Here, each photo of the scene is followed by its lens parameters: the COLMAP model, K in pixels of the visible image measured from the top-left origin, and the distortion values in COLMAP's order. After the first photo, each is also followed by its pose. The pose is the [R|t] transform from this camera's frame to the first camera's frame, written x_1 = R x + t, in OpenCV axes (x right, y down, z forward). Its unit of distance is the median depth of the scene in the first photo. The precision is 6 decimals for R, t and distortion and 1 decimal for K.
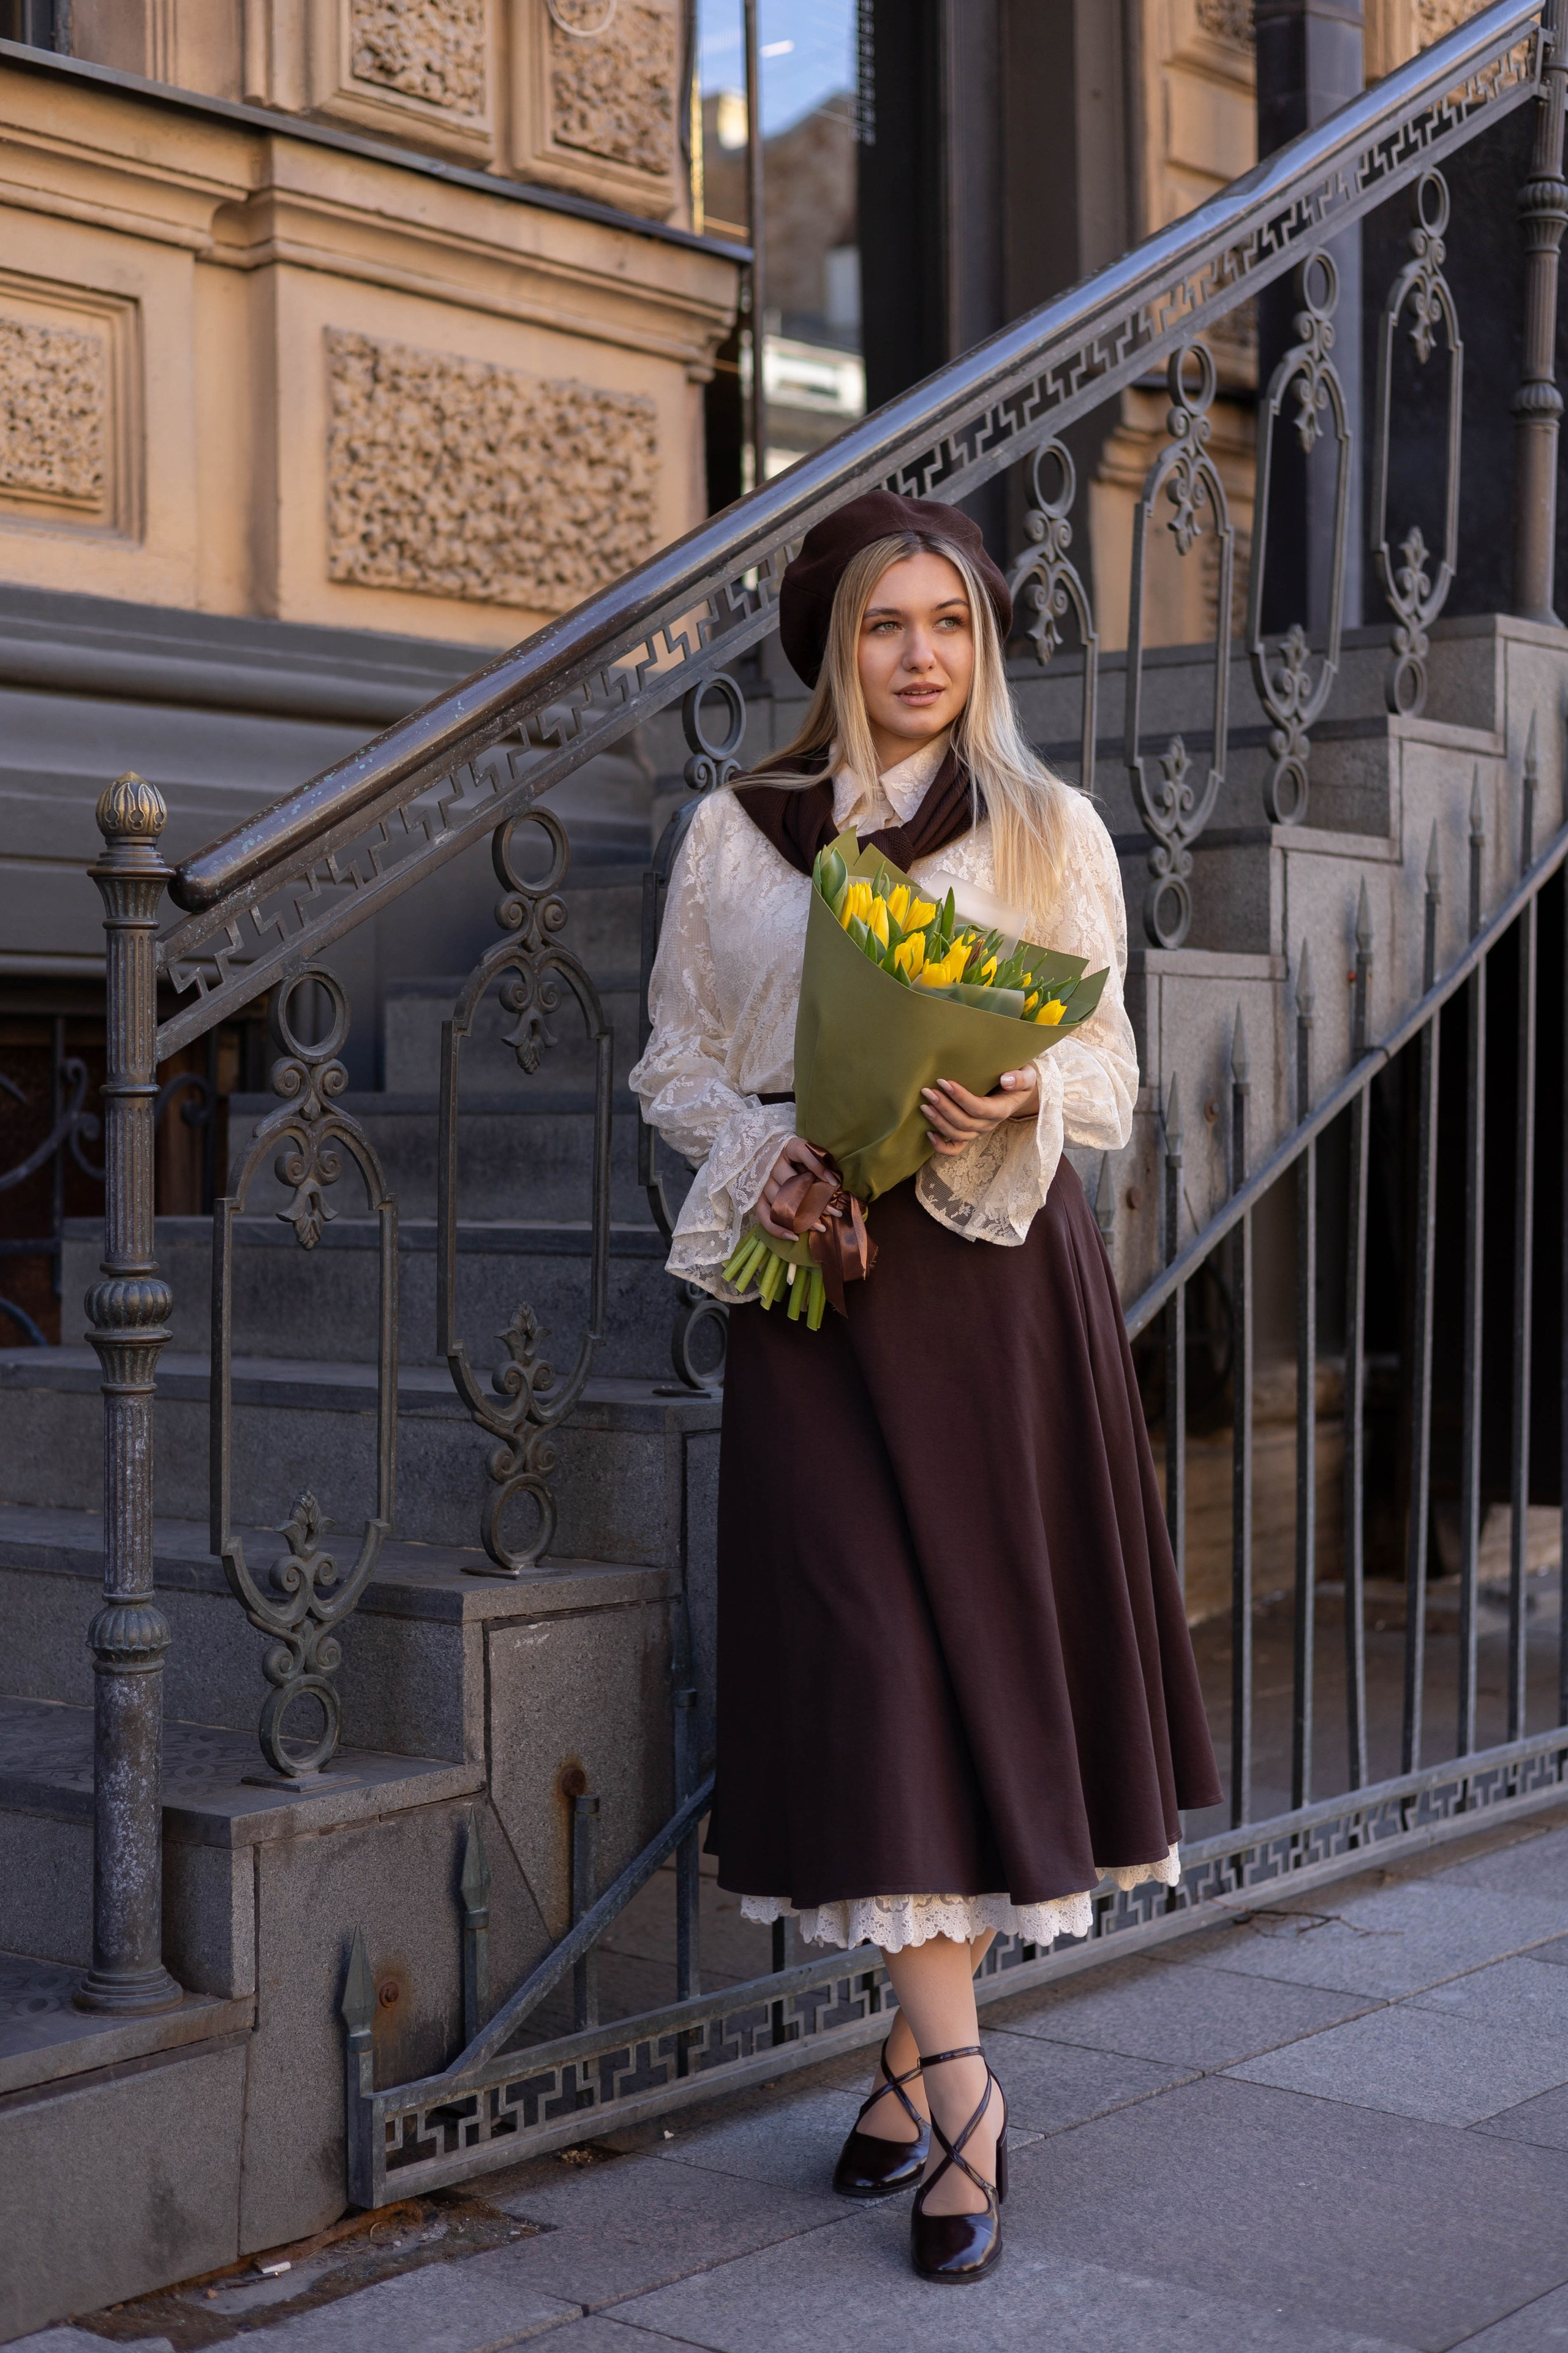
lens RADIAL K [[3713.5, 0, 784.0], [0, 3713.5, 1176.5], [0, 0, 1]] dist [-0.046990, 0.306226]
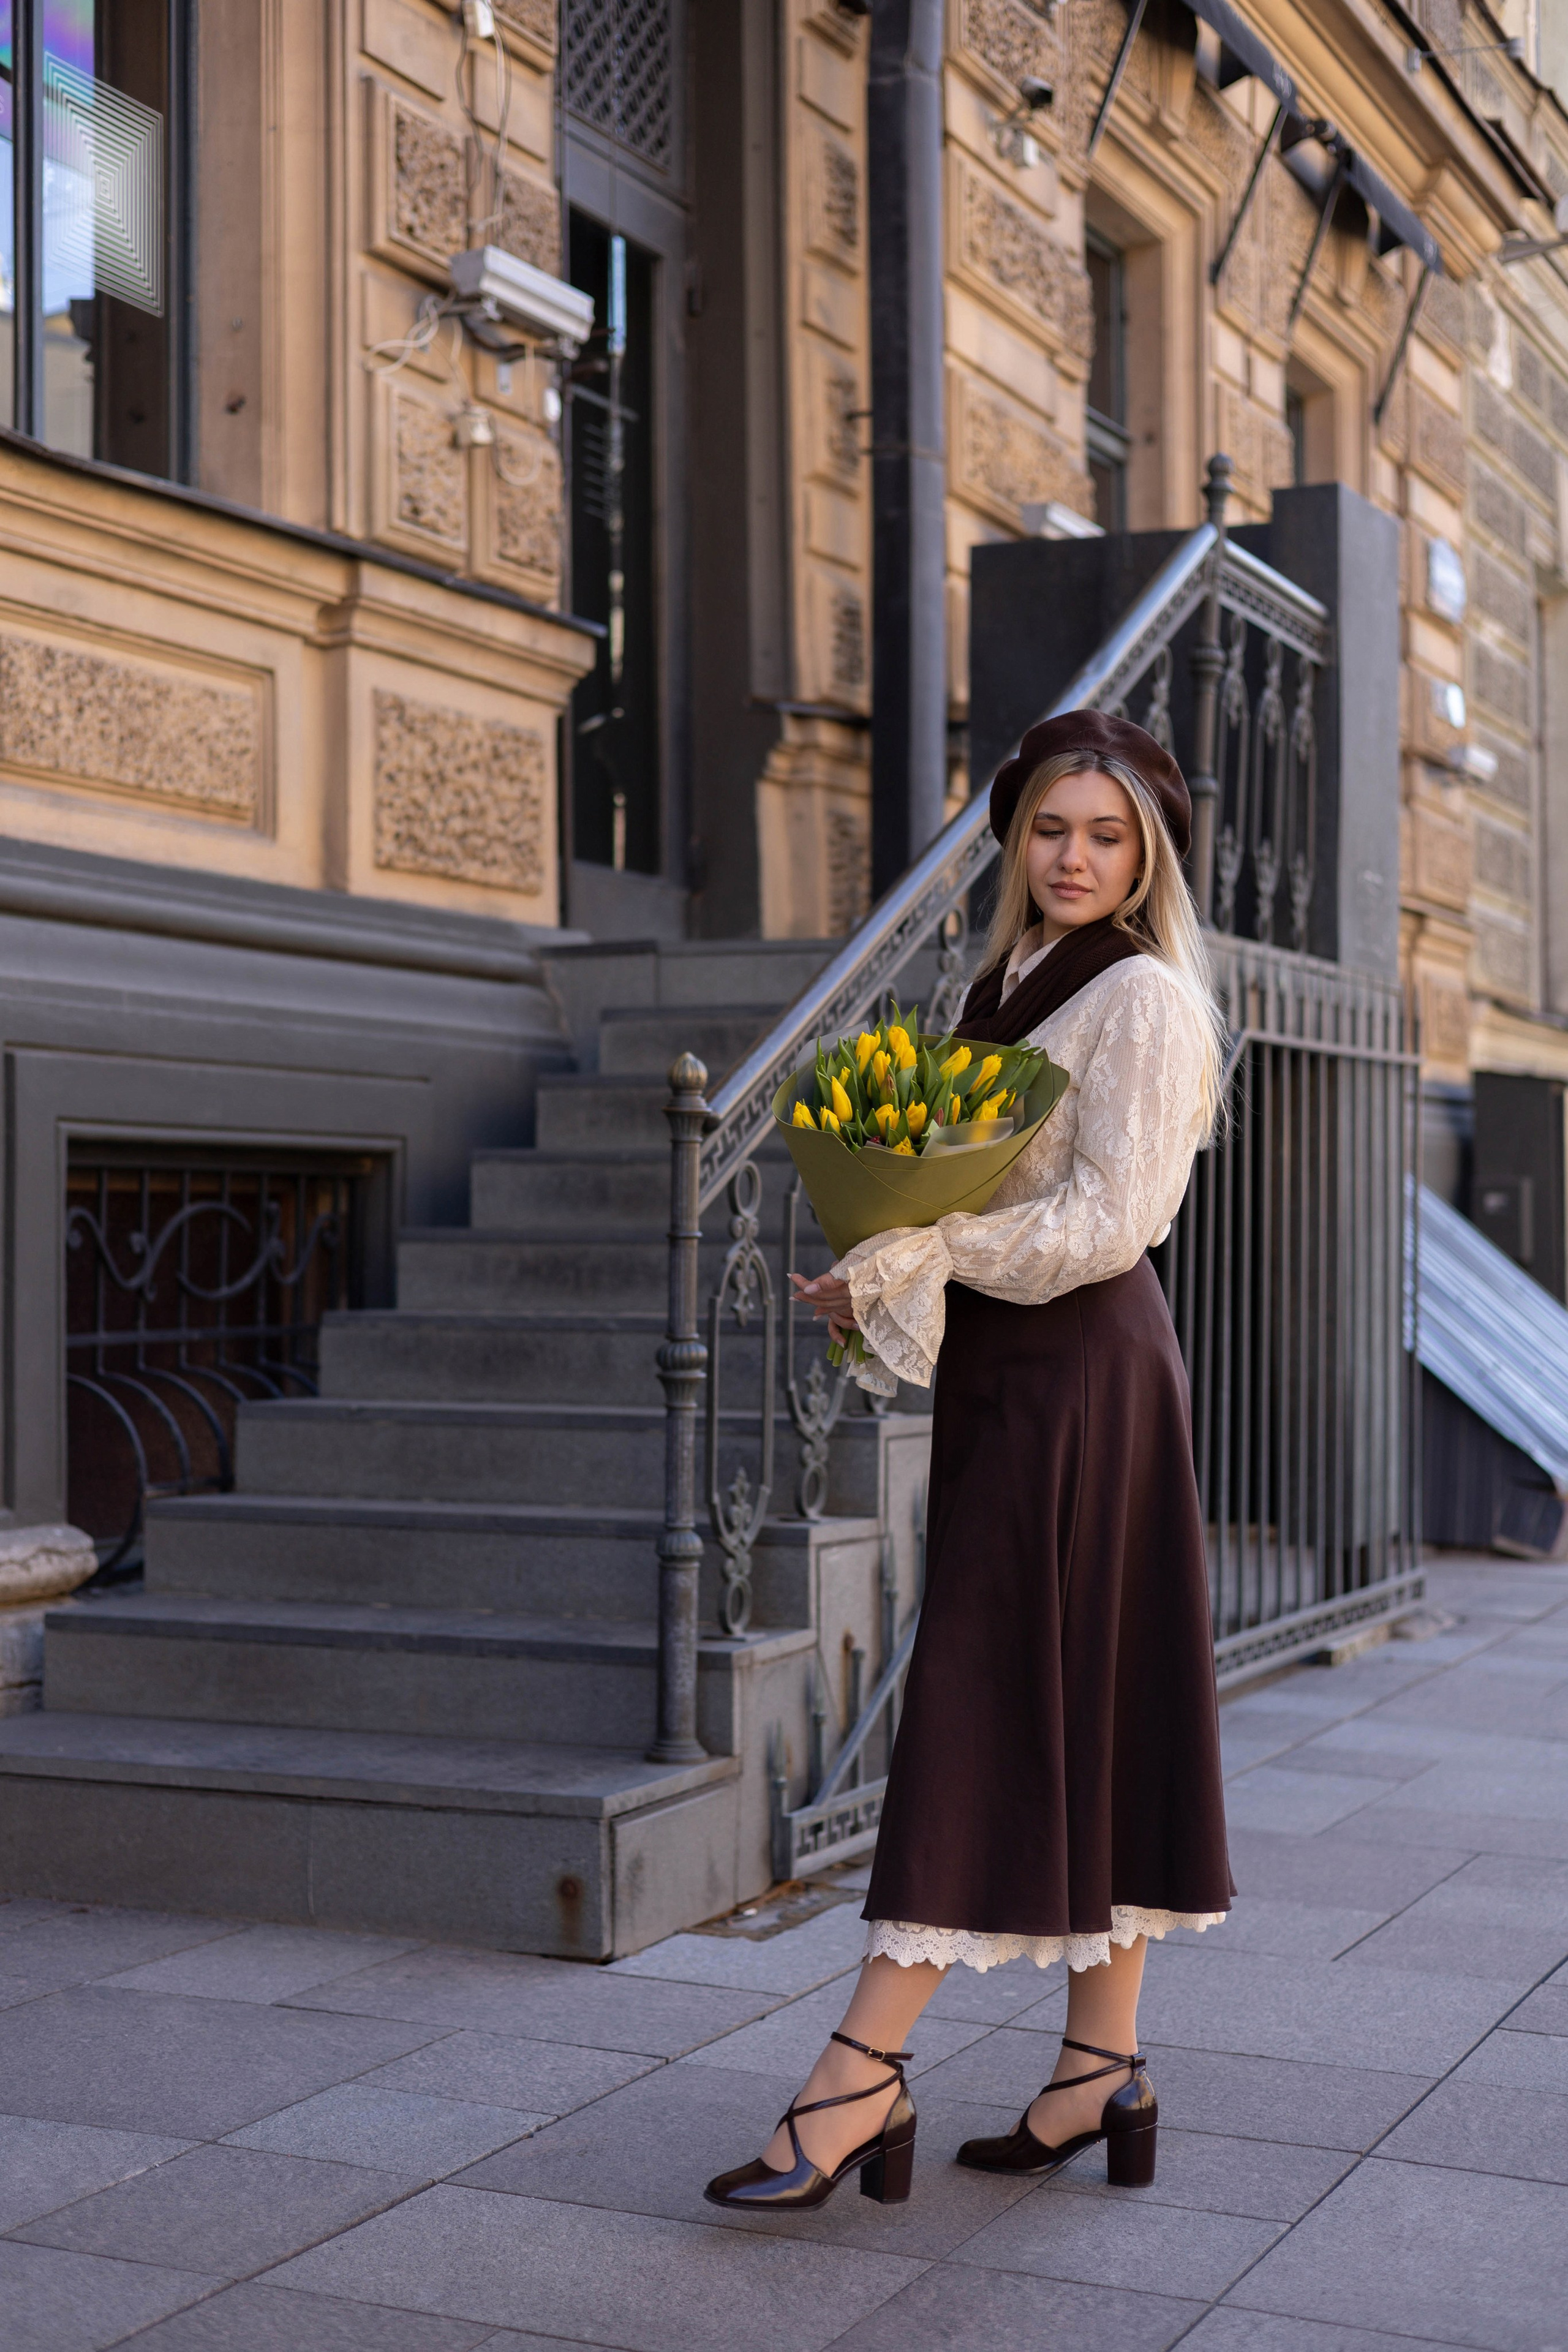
lens RADIAL K [[3712.2, 0, 784.0], [0, 3712.2, 1176.0], [0, 0, 1]] dist [-0.046990, 0.306226]
pose [[0.962852, 0.011405, 0.269790, -0.357006], [-0.003255, 0.999525, -0.030639, 0.001509], [-0.270011, 0.028622, 0.962432, -0.412272]]
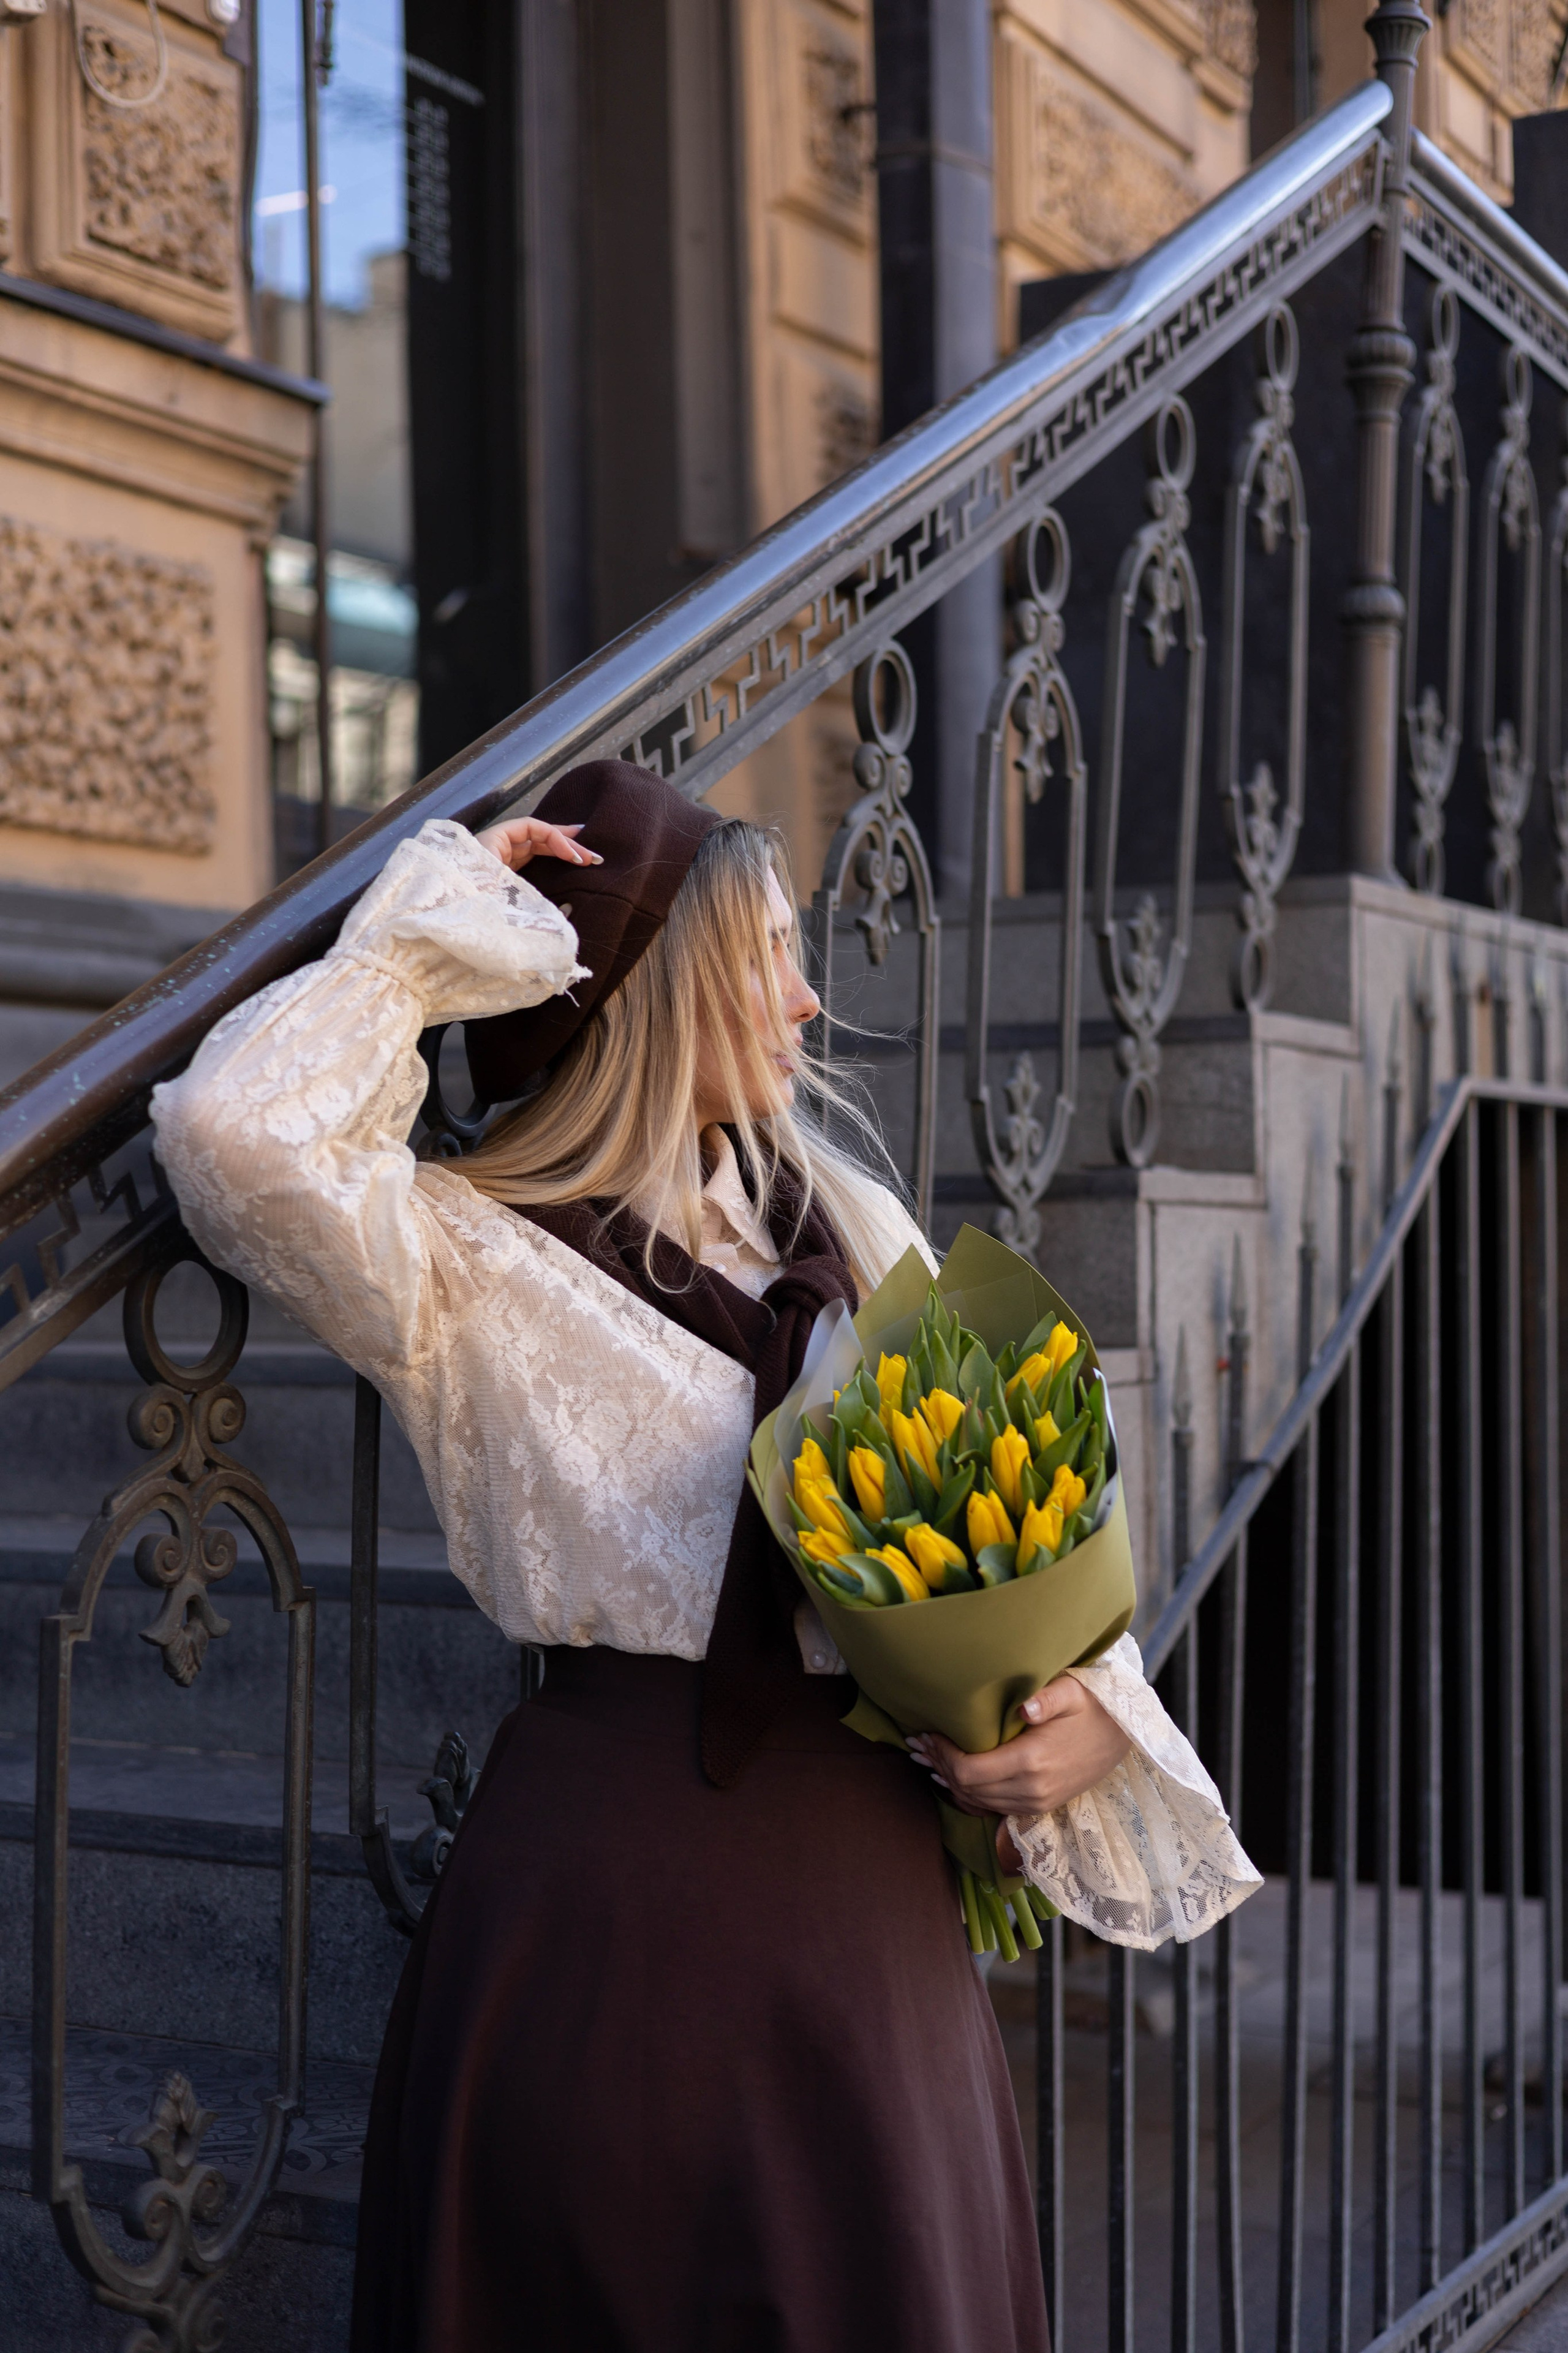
lens RADIAL K [[3354.1, 0, 784.0], [0, 3354.1, 1176.5], [0, 0, 1]] dist [0.008203, 0.005608]
pose [[0.984126, -0.000433, 0.177469, -0.045786], [0.006114, 0.999486, -0.031464, -0.060629], [-0.177364, 0.032050, 0.983623, 0.297762]]
